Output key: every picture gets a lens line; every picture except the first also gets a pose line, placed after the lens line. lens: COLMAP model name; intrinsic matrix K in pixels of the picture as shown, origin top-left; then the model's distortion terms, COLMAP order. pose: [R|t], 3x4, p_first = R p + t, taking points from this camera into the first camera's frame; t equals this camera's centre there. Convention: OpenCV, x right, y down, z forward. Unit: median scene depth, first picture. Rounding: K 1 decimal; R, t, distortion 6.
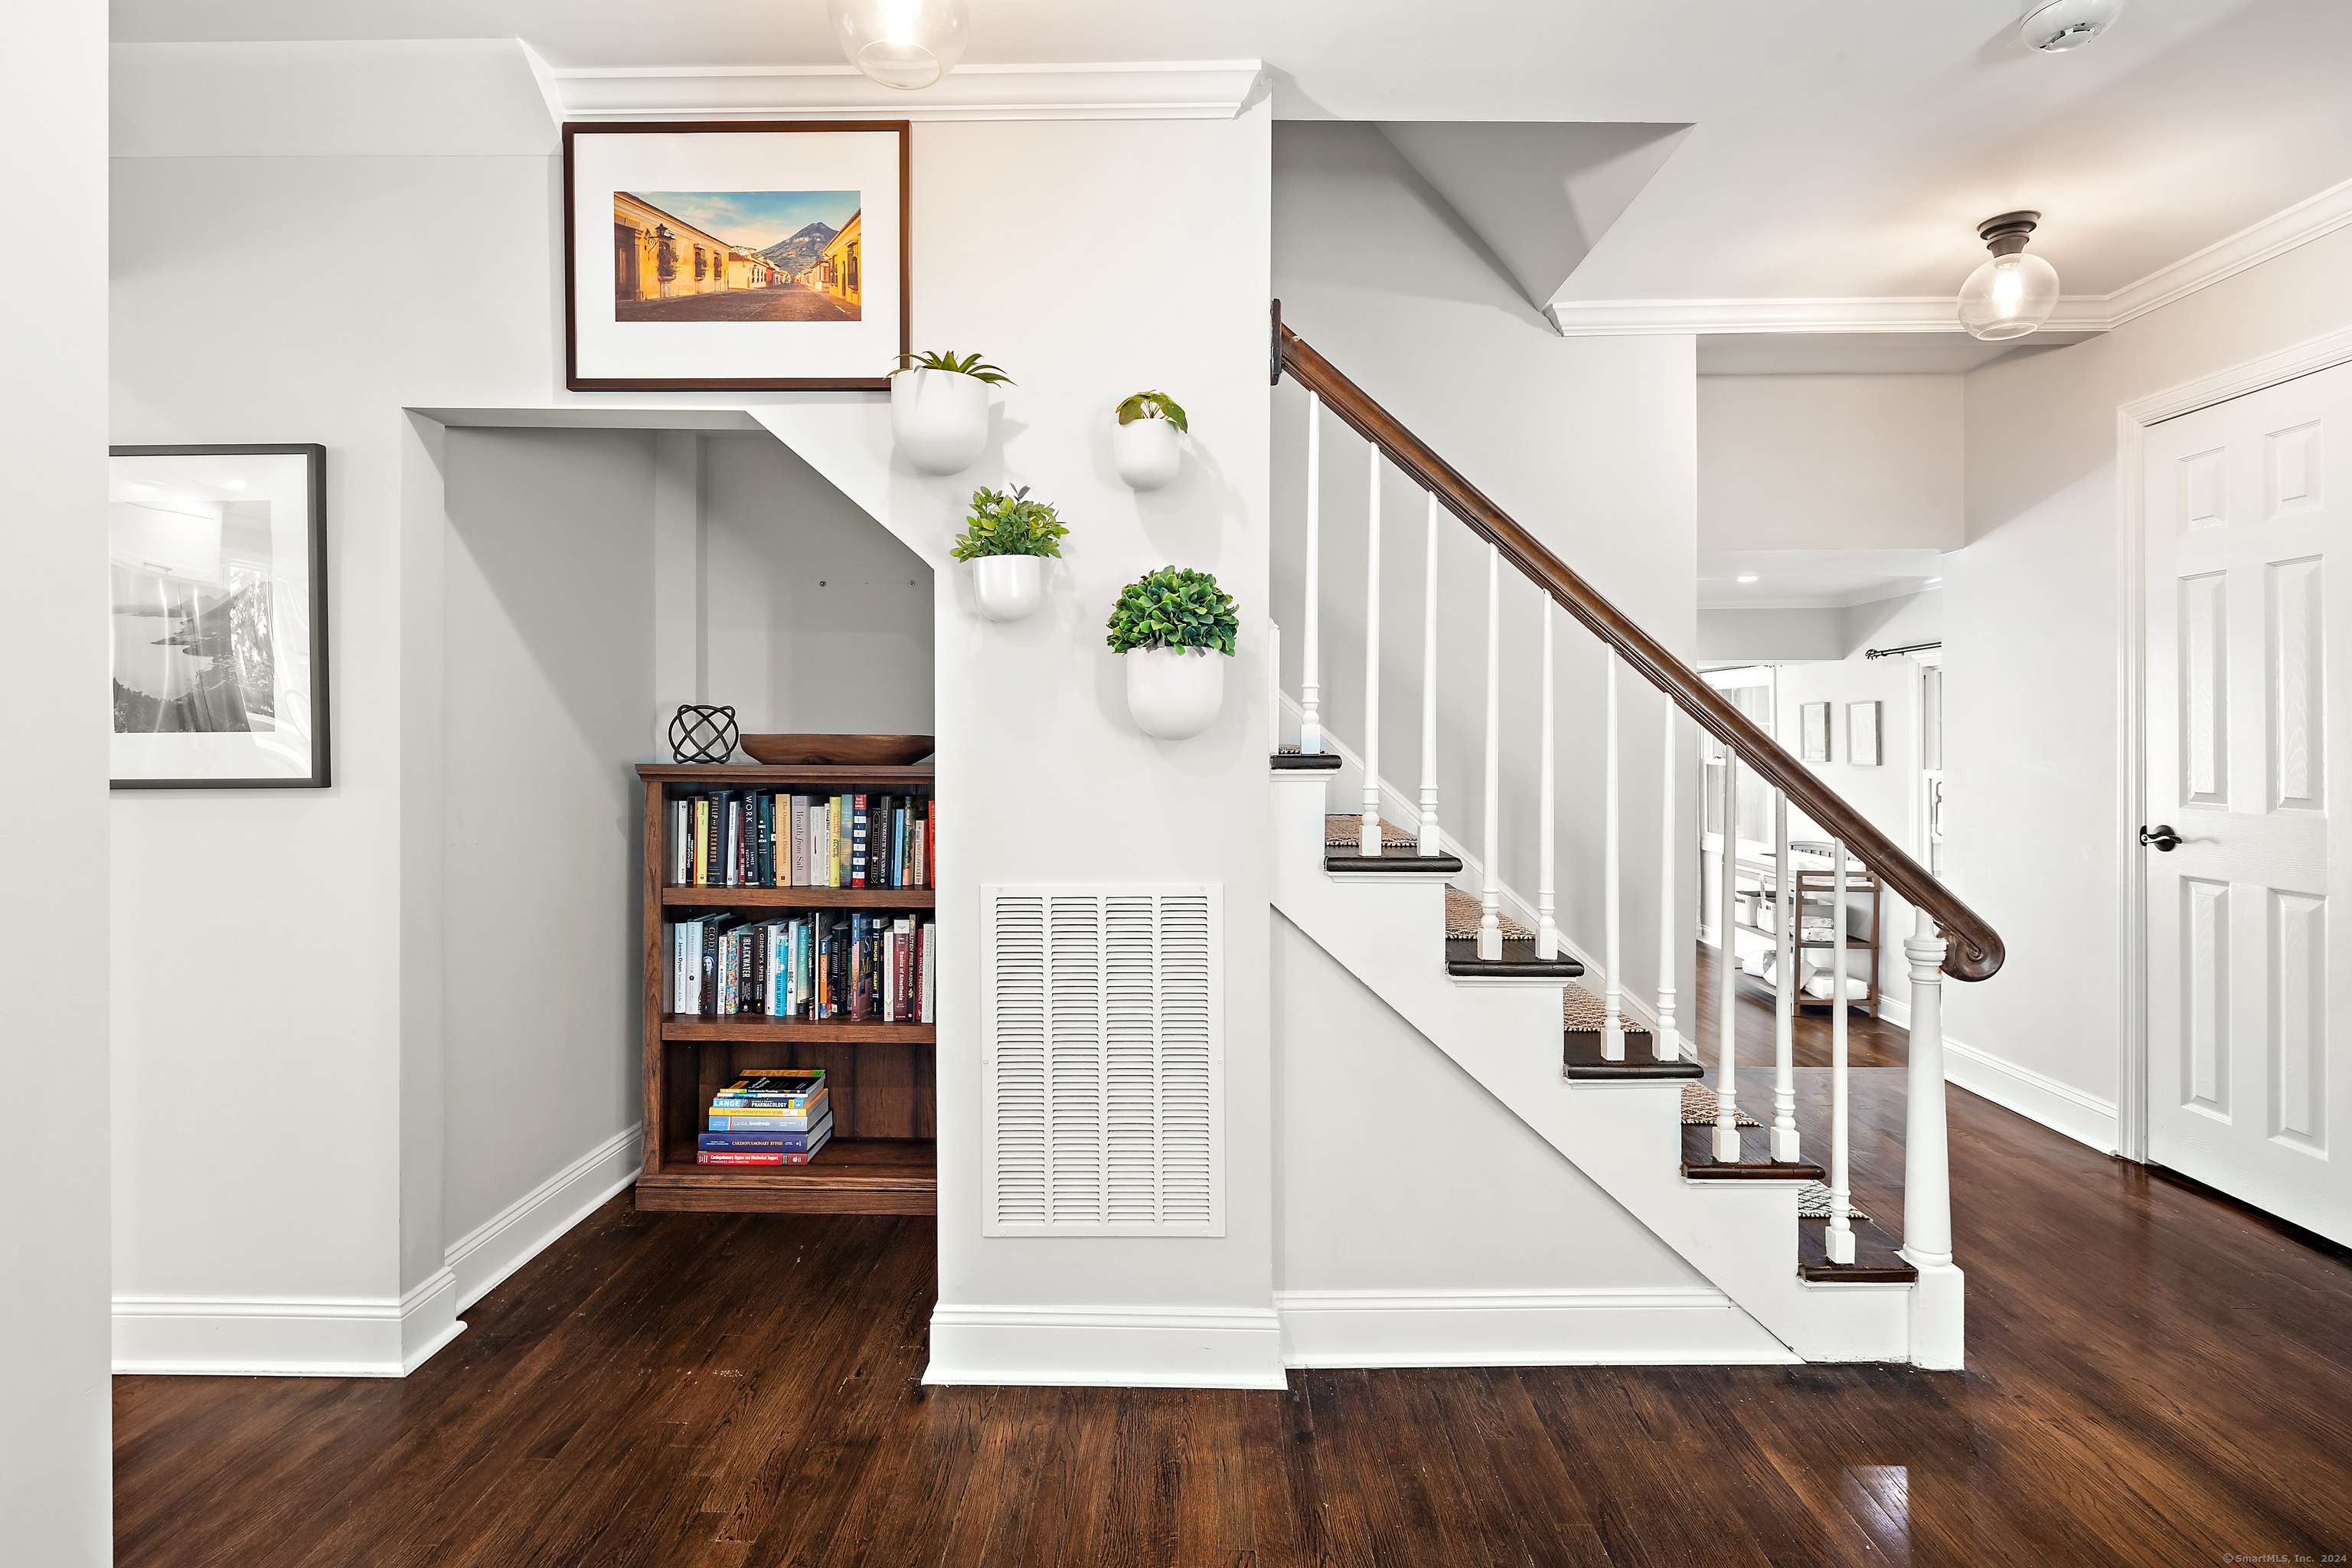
lens RADIAL K [[1147.5, 0, 1180.2], [0, 1147.5, 746.9], [0, 0, 1]] dist [0.006911, -0.005084]
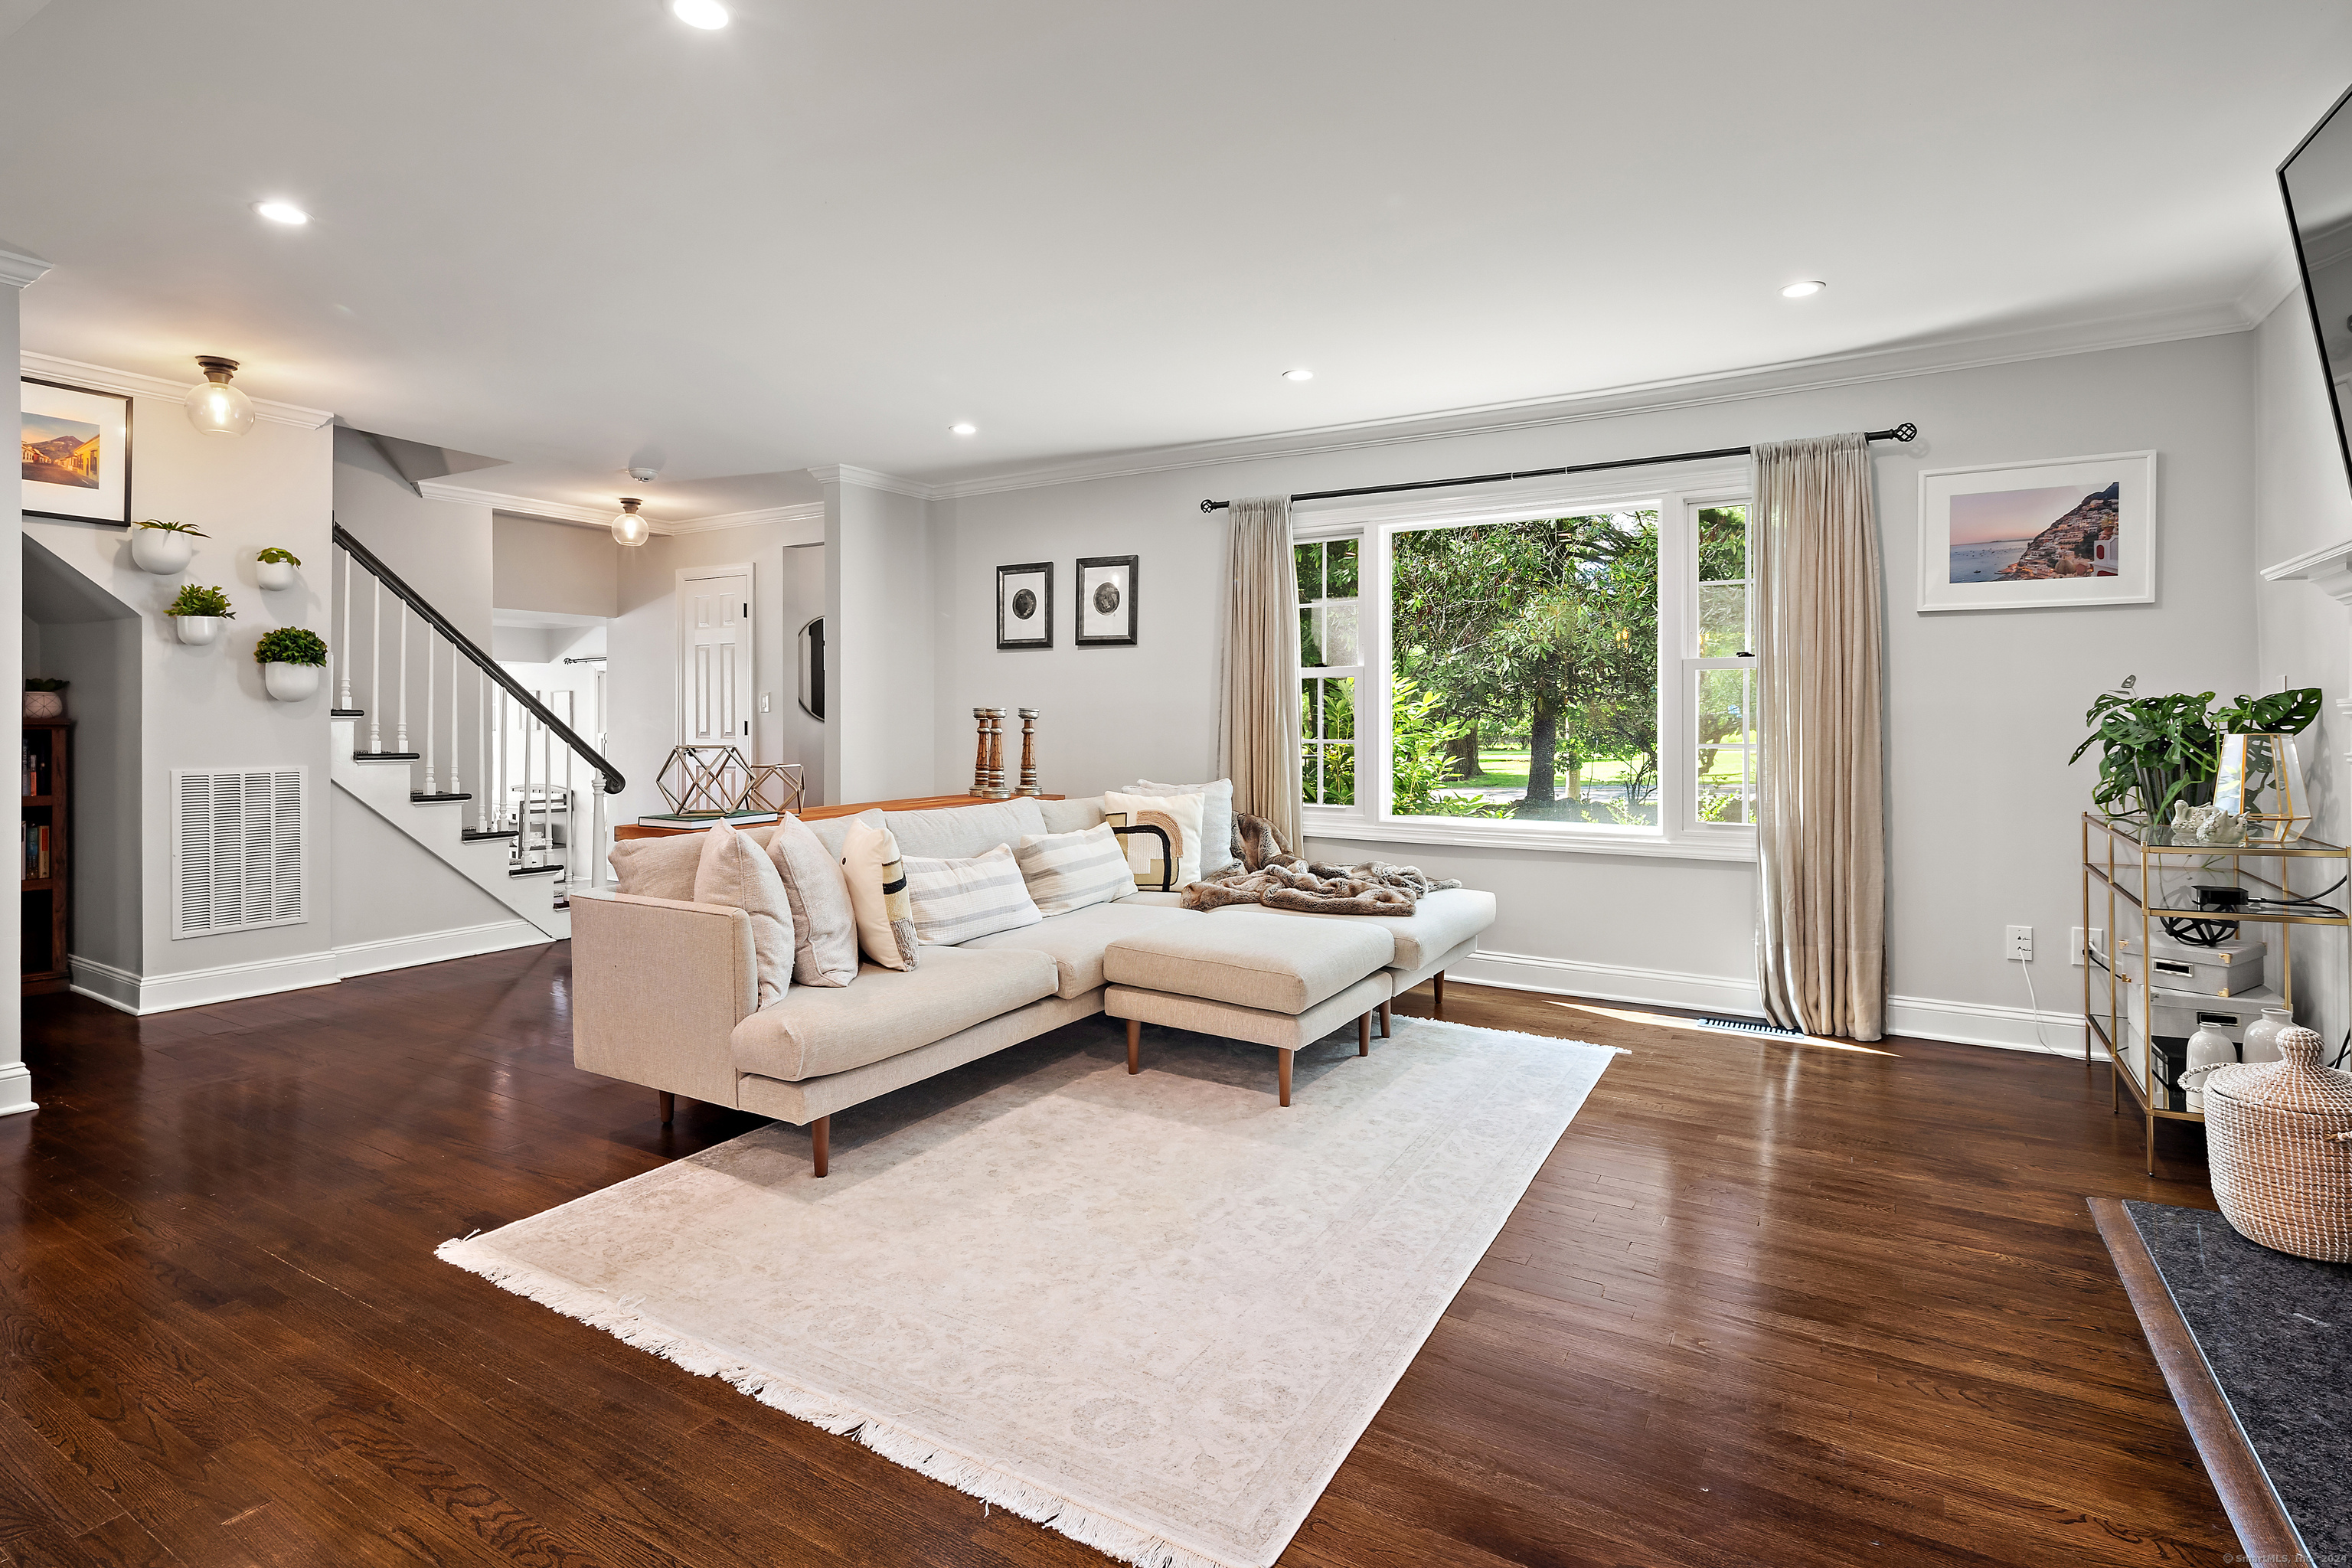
lens RADIAL K [[1147.5, 0, 1165.3], [0, 1147.5, 721.4], [0, 0, 1]] dist [0.006911, -0.005084]
pose [[0.513349, 0.003866, 0.858171, -1.032598], [0.004048, 0.999968, -0.006926, 0.052504], [-0.858170, 0.007029, 0.513317, -1.599912]]
